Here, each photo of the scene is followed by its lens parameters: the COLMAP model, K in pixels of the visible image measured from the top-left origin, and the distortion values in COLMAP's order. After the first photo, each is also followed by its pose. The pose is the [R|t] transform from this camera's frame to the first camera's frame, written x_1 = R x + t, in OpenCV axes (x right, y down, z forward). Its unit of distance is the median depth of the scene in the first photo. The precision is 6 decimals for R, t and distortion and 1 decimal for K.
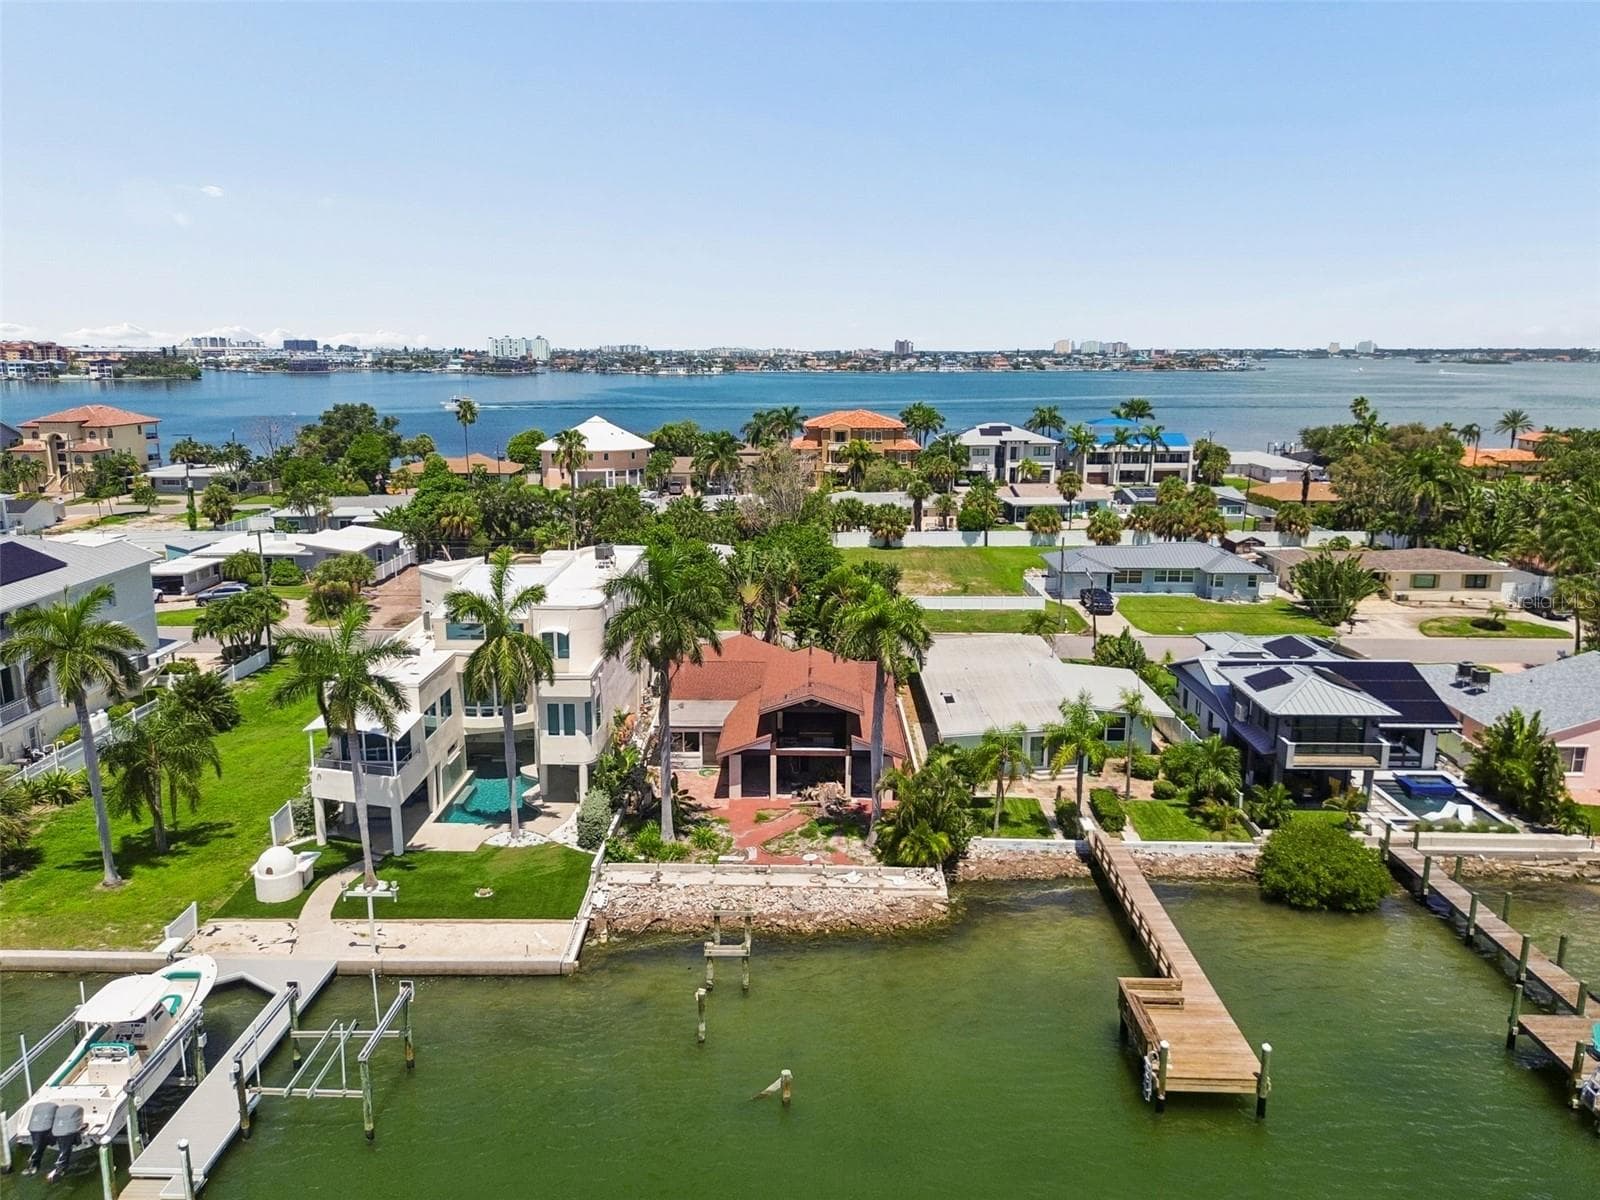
lens RADIAL K [[1130.5, 0, 804.7], [0, 1130.5, 605.0], [0, 0, 1]] dist [0.042036, -0.028972]
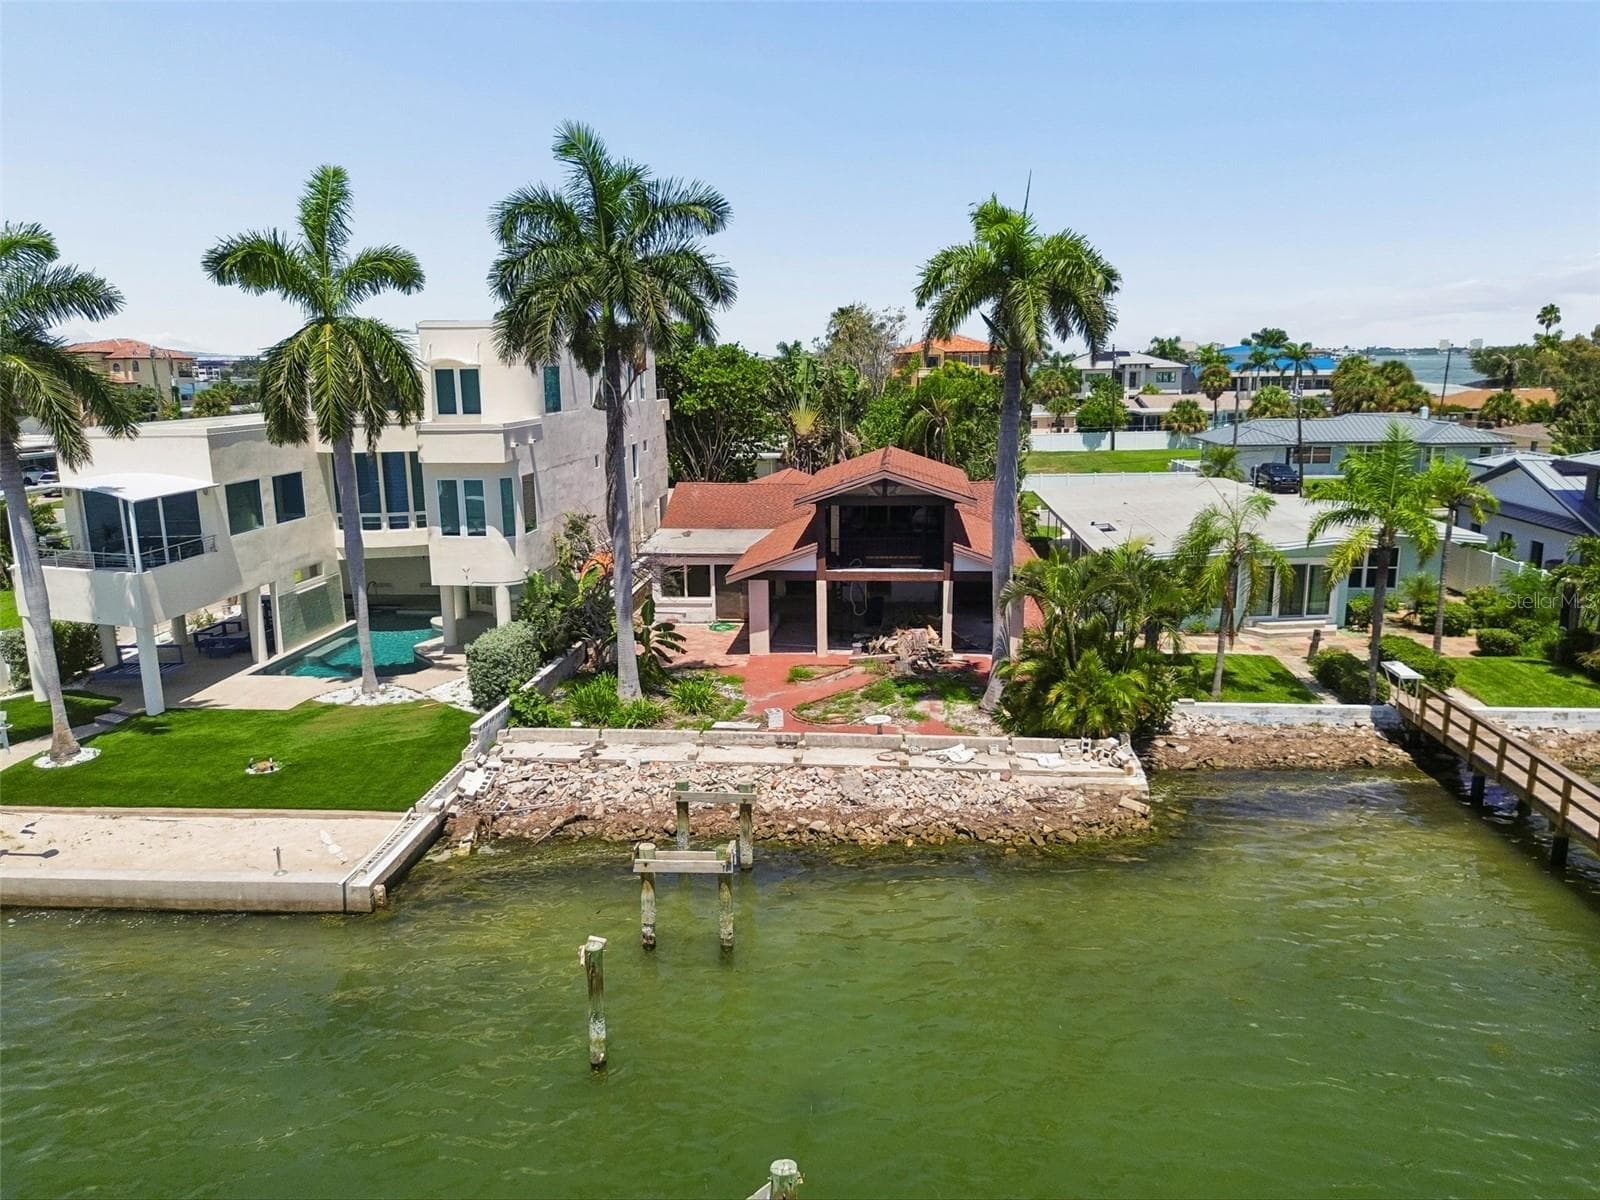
lens RADIAL K [[1130.5, 0, 810.0], [0, 1130.5, 589.6], [0, 0, 1]] dist [0.042036, -0.028972]
pose [[0.997037, -0.004520, -0.076796, 0.012593], [0.003234, 0.999853, -0.016855, 0.155163], [0.076861, 0.016556, 0.996904, 0.420098]]
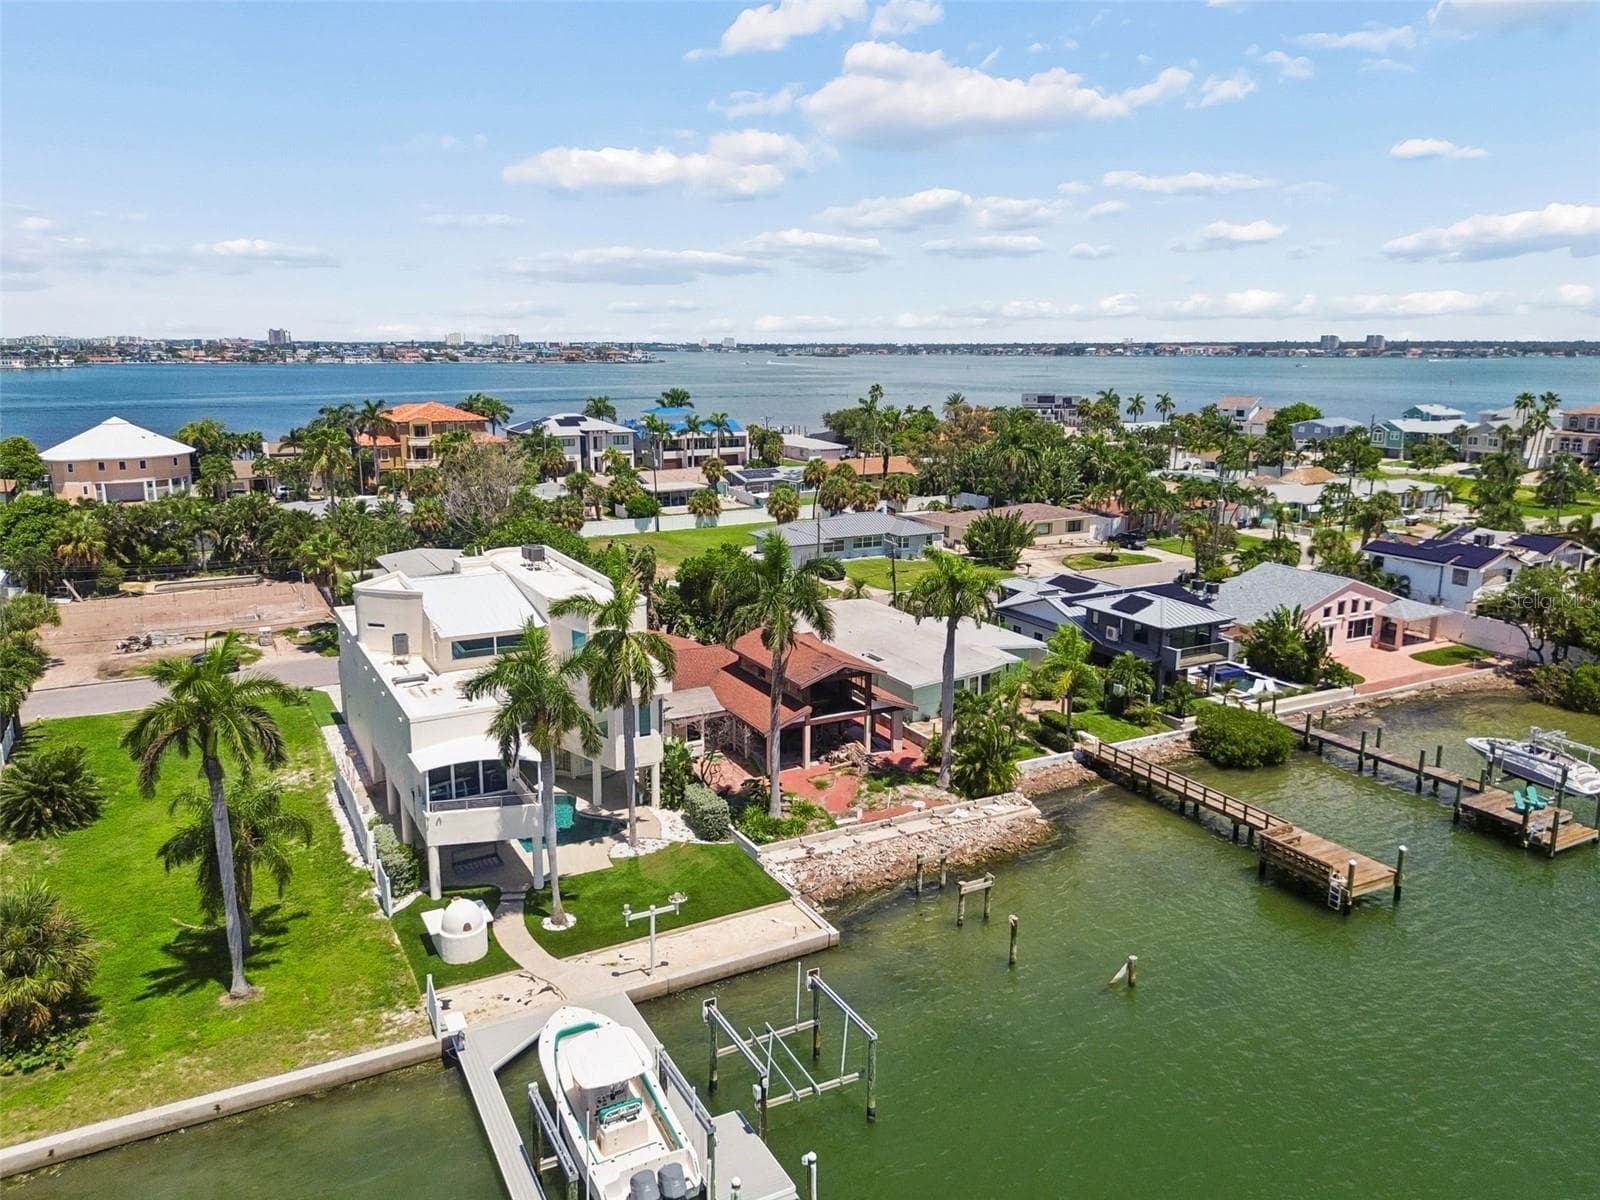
lens RADIAL K [[1130.5, 0, 805.6], [0, 1130.5, 582.2], [0, 0, 1]] dist [0.042036, -0.028972]
pose [[0.875083, -0.098459, 0.473853, -0.536567], [0.104278, 0.994449, 0.014057, -0.015238], [-0.472606, 0.037111, 0.880492, 0.074568]]
